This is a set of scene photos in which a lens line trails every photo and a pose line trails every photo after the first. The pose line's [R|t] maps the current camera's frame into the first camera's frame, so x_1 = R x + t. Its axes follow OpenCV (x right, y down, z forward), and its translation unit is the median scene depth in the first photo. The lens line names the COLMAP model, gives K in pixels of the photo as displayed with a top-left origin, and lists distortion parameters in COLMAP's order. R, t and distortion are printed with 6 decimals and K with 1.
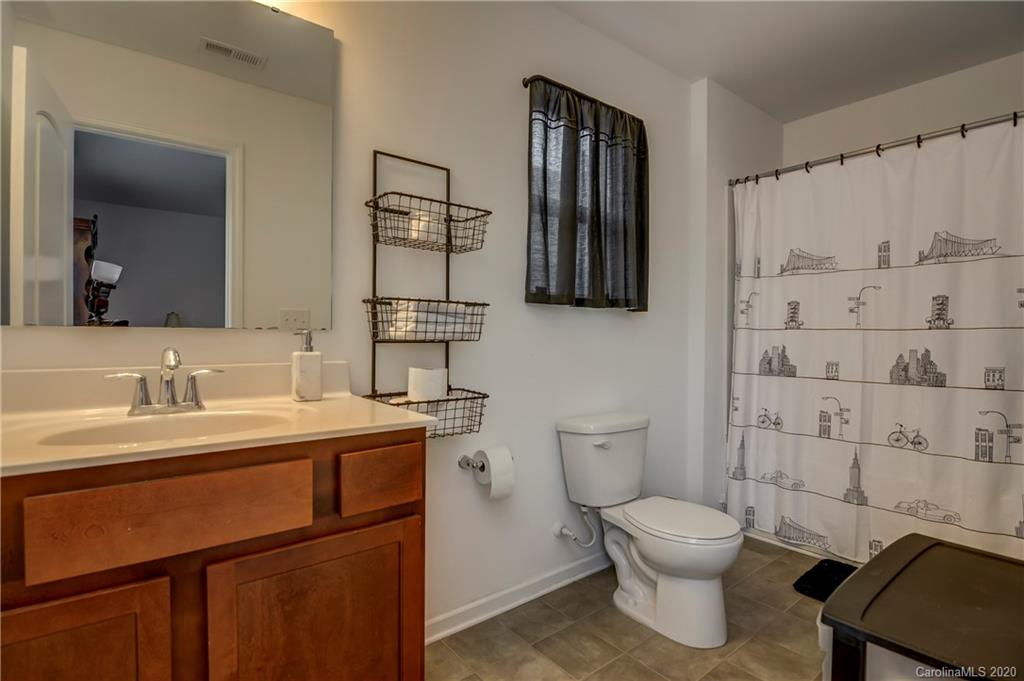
lens RADIAL K [[498.7, 0, 512.0], [0, 498.7, 340.5], [0, 0, 1]] dist [-0.002465, -0.013265]
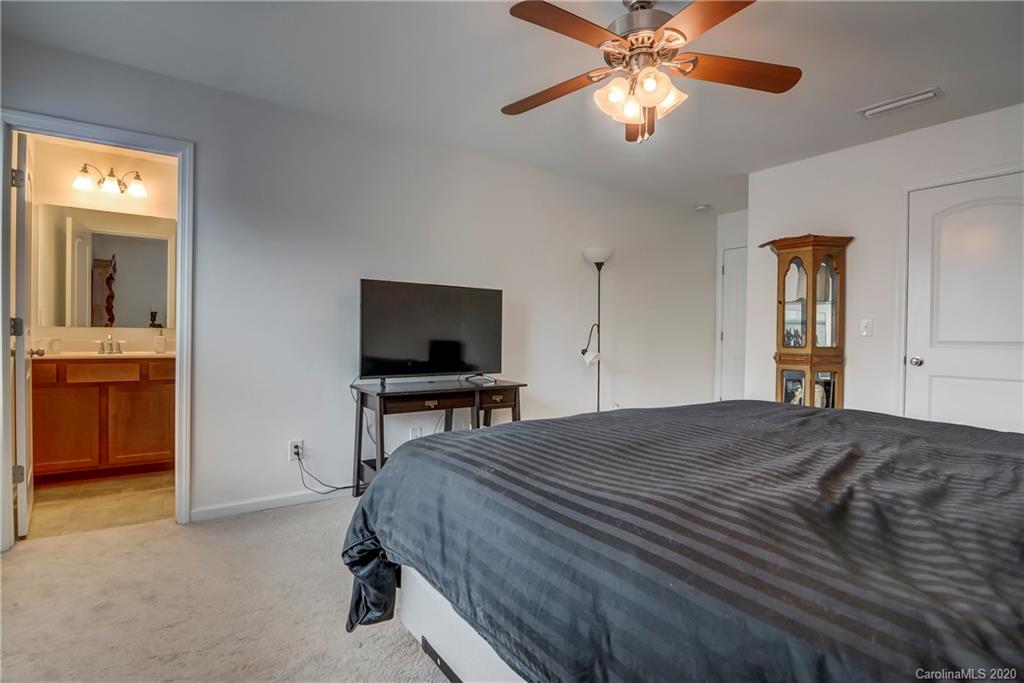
lens RADIAL K [[498.7, 0, 512.0], [0, 498.7, 341.5], [0, 0, 1]] dist [-0.002465, -0.013265]
pose [[0.998639, 0.007721, -0.051580, 2.097428], [-0.007933, 0.999961, -0.003904, 0.058471], [0.051548, 0.004308, 0.998661, -2.088393]]
